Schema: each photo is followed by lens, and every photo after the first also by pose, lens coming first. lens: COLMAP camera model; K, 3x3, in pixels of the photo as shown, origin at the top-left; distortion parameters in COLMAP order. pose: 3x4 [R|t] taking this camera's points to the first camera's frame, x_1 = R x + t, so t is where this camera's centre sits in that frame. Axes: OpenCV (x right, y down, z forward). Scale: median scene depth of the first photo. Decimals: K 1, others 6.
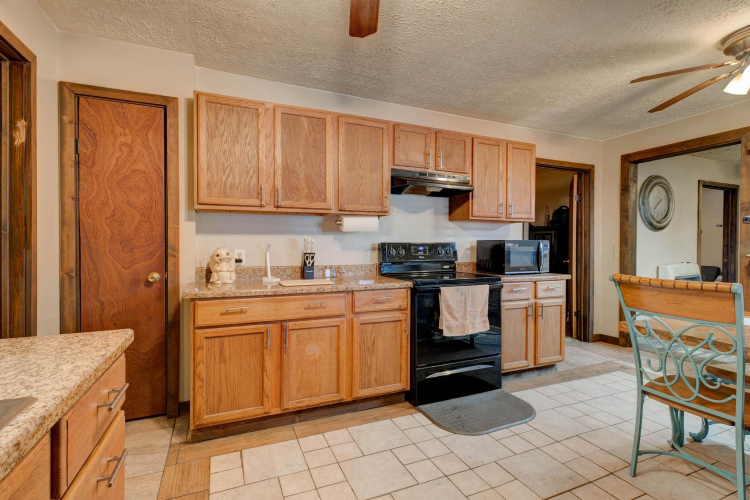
lens RADIAL K [[347.7, 0, 372.1], [0, 347.7, 250.9], [0, 0, 1]] dist [0.010499, 0.000080]
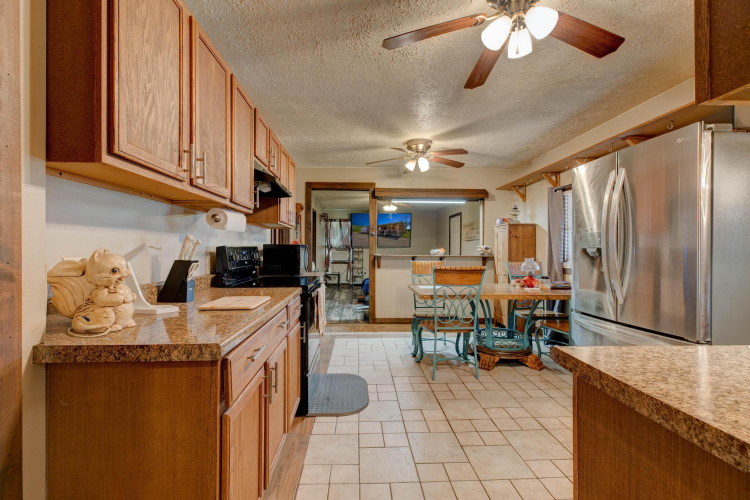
lens RADIAL K [[347.7, 0, 378.7], [0, 347.7, 250.2], [0, 0, 1]] dist [0.010499, 0.000080]
pose [[0.324237, -0.000074, 0.945976, -0.783966], [0.005612, 0.999983, -0.001845, -0.010479], [-0.945959, 0.005907, 0.324232, 0.526341]]
